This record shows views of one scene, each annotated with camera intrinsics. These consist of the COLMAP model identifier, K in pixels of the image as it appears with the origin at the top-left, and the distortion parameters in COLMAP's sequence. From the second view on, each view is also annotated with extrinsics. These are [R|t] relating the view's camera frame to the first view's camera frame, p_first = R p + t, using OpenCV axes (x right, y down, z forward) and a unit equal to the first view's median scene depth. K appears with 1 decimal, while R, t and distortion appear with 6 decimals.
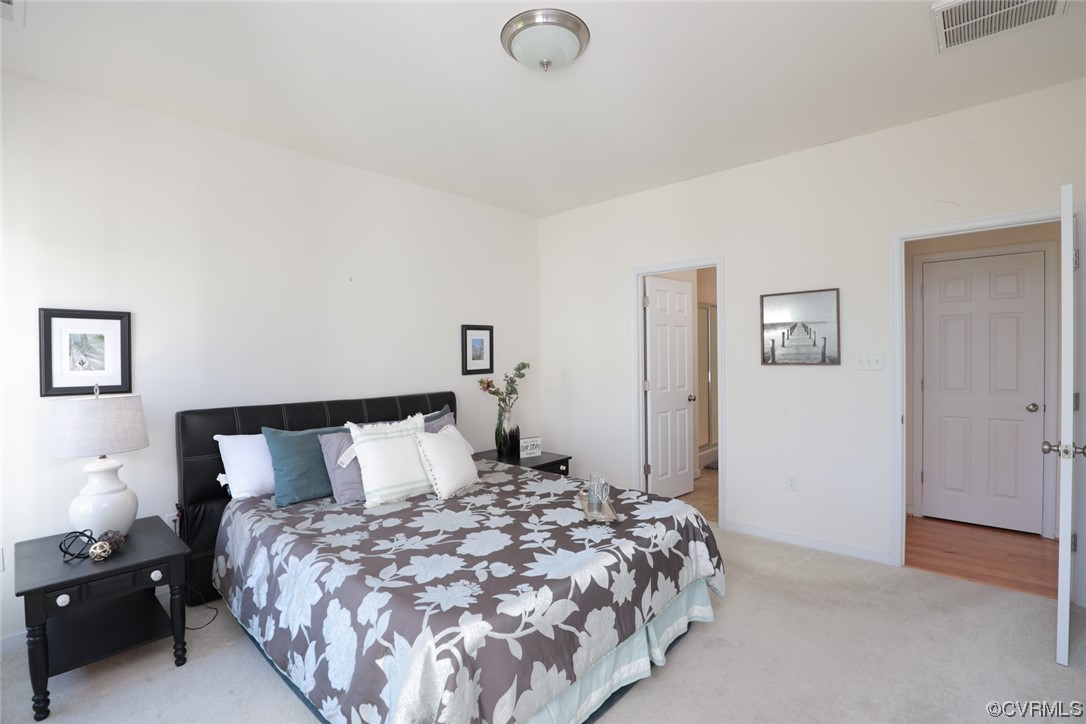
lens RADIAL K [[497.4, 0, 542.2], [0, 497.4, 357.5], [0, 0, 1]] dist [-0.033650, 0.004827]
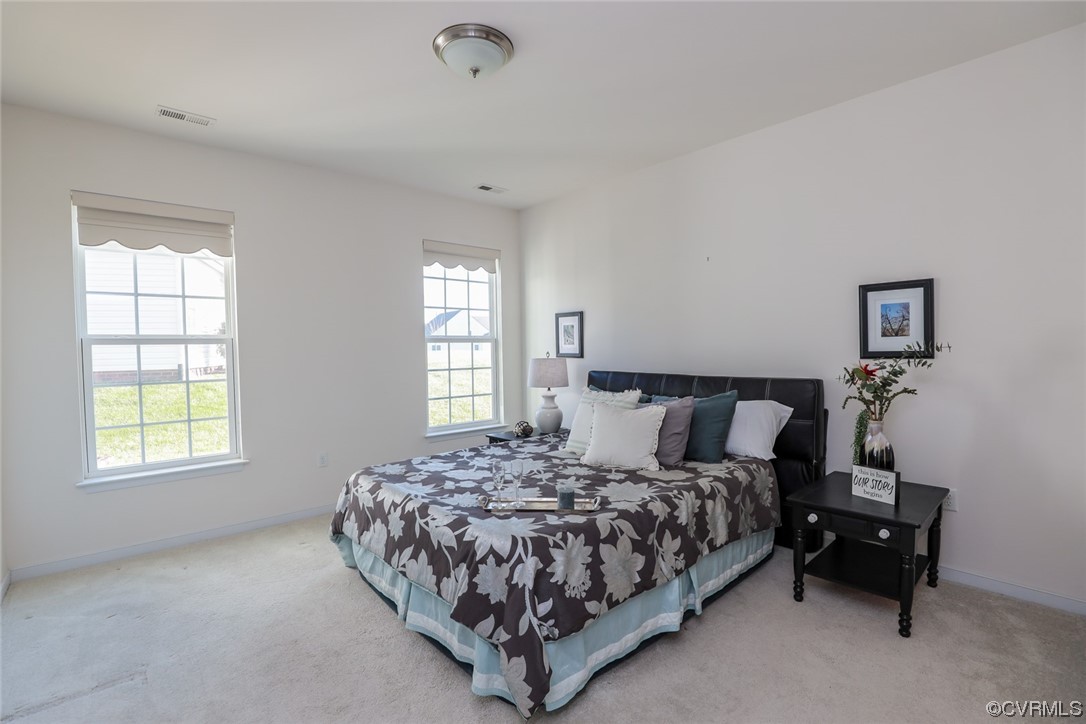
lens RADIAL K [[497.4, 0, 540.0], [0, 497.4, 364.7], [0, 0, 1]] dist [-0.033650, 0.004827]
pose [[-0.113421, 0.068643, -0.991173, 1.048690], [0.029042, 0.997413, 0.065752, -0.024873], [0.993122, -0.021328, -0.115121, 1.152126]]
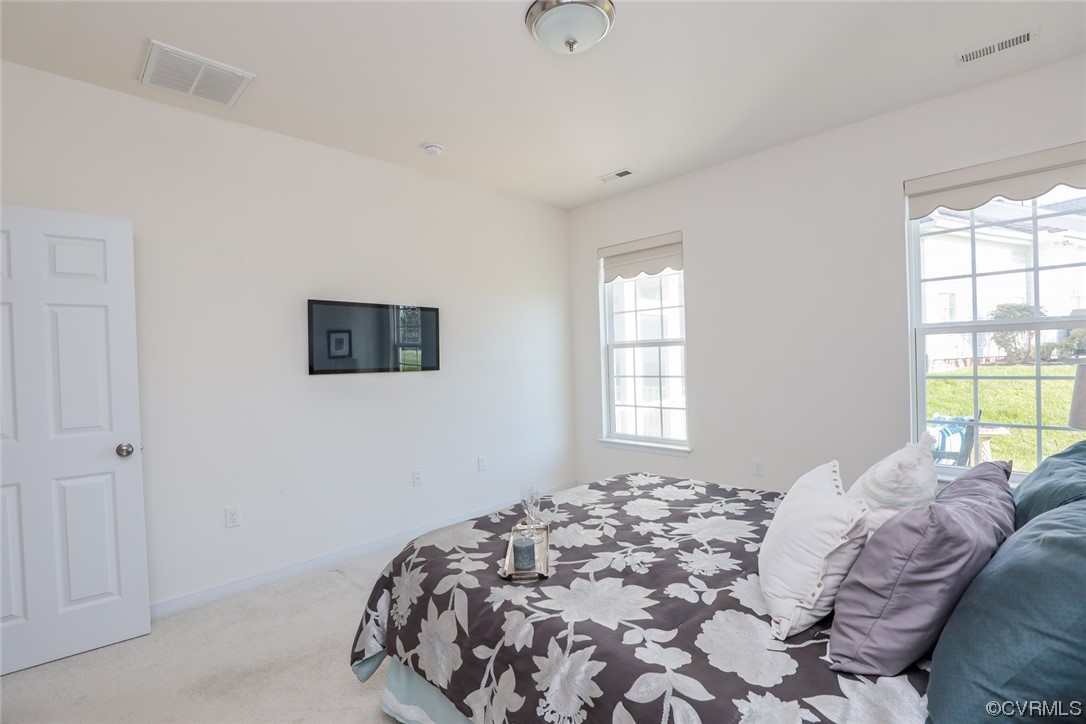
lens RADIAL K [[497.4, 0, 540.0], [0, 497.4, 363.2], [0, 0, 1]] dist [-0.033650, 0.004827]
pose [[-0.996239, 0.066169, 0.055940, 0.041532], [0.066311, 0.997799, 0.000683, 0.010750], [-0.055771, 0.004390, -0.998434, 1.824543]]
